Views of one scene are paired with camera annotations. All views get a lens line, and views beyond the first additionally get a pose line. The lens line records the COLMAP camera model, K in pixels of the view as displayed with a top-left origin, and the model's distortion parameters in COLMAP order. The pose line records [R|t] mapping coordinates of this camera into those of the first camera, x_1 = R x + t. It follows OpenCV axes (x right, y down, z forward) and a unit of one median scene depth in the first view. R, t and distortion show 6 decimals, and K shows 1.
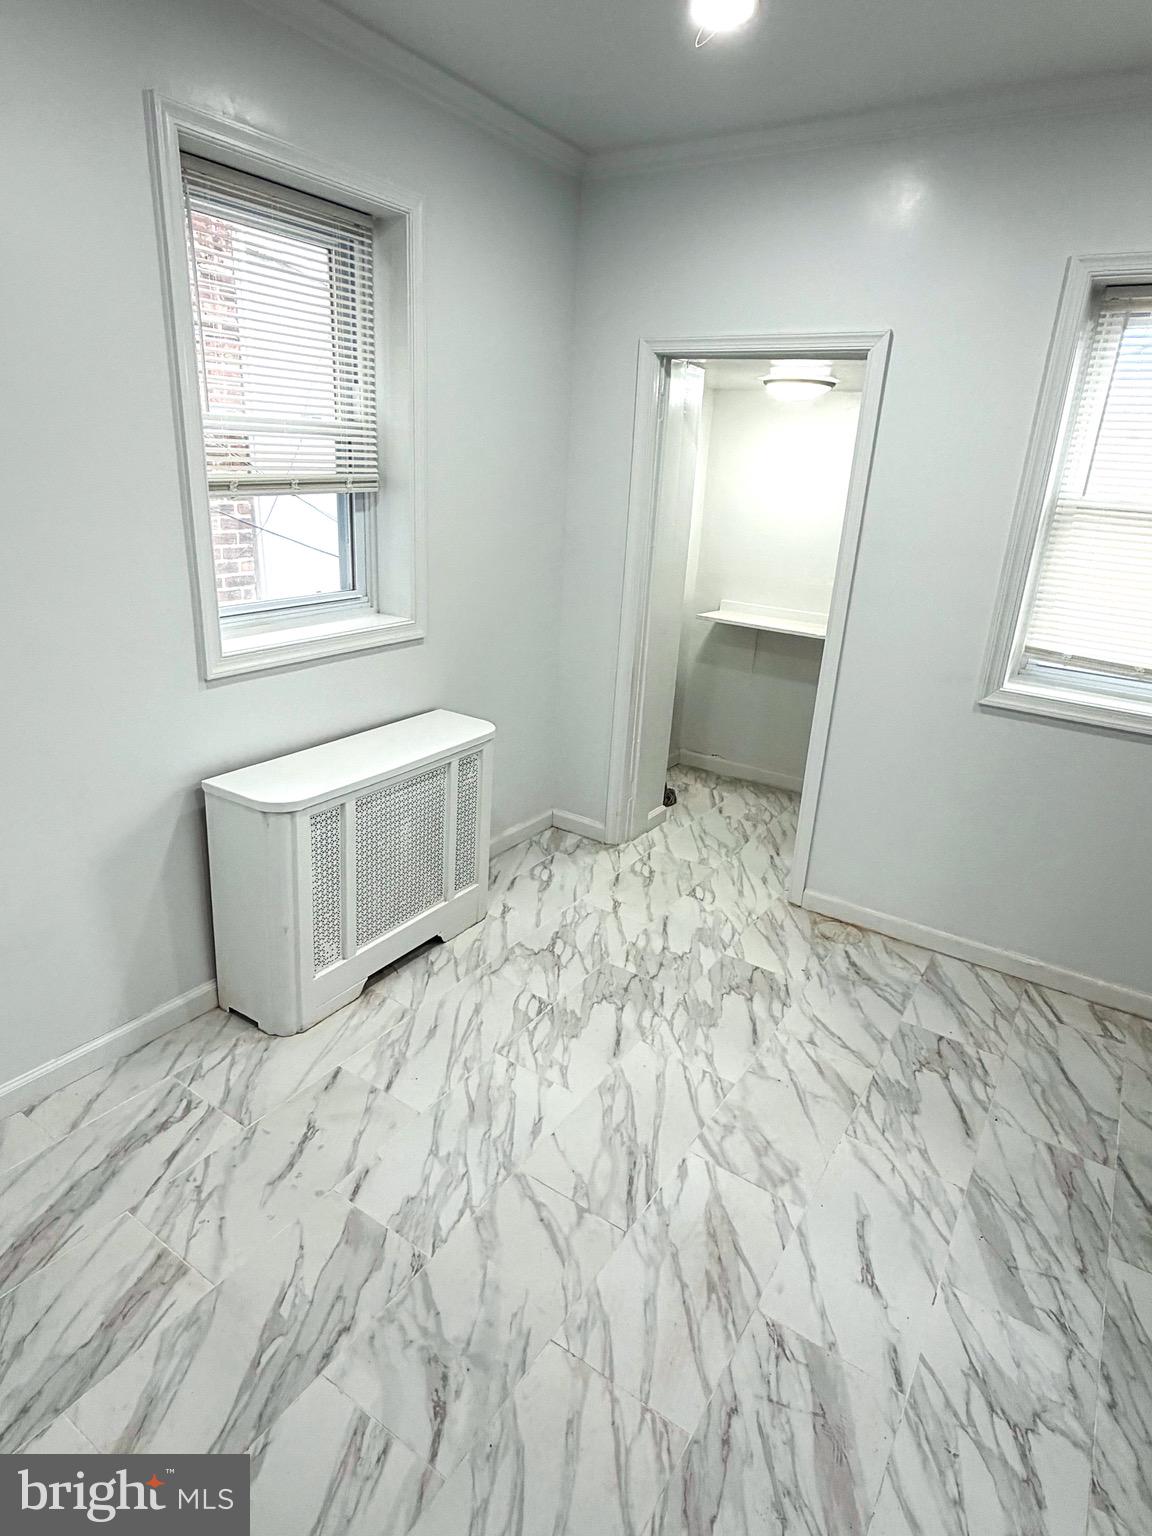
lens RADIAL K [[871.3, 0, 572.0], [0, 871.3, 766.7], [0, 0, 1]] dist [0.000279, -0.000108]
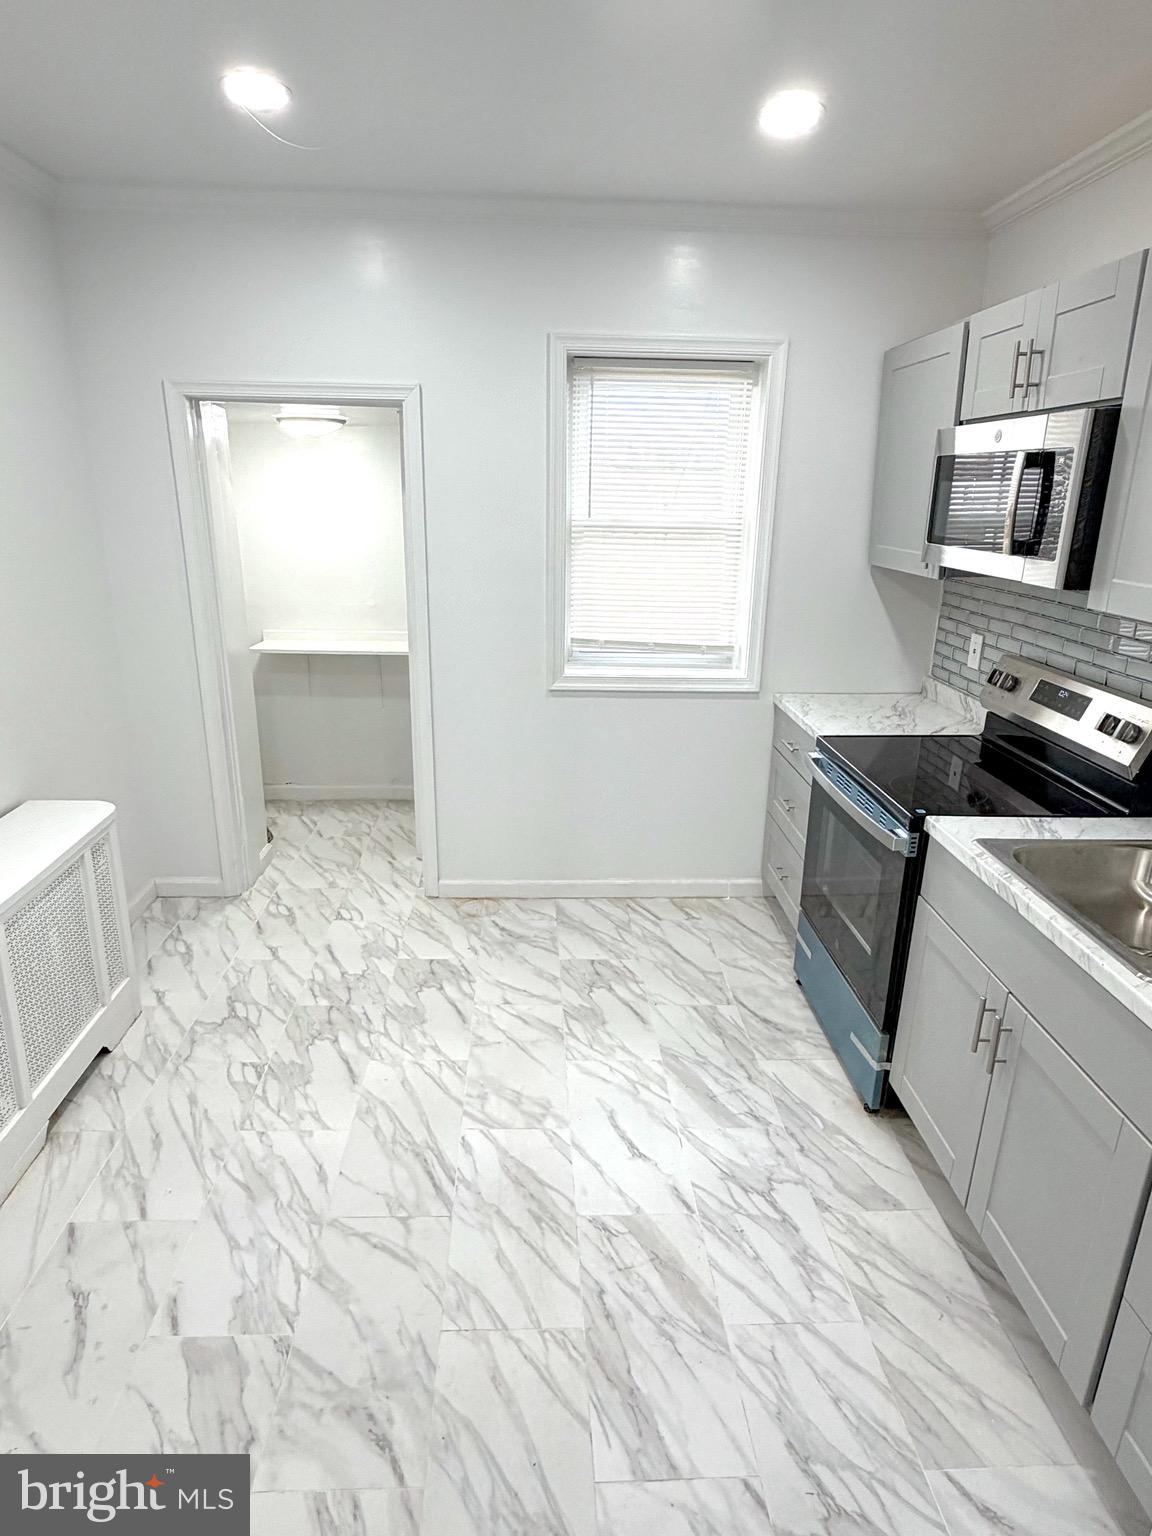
lens RADIAL K [[871.3, 0, 571.3], [0, 871.3, 769.1], [0, 0, 1]] dist [0.000279, -0.000108]
pose [[0.809108, -0.219356, 0.545186, -0.249037], [0.221198, 0.973174, 0.063277, -0.043946], [-0.544441, 0.069396, 0.835923, -0.035689]]
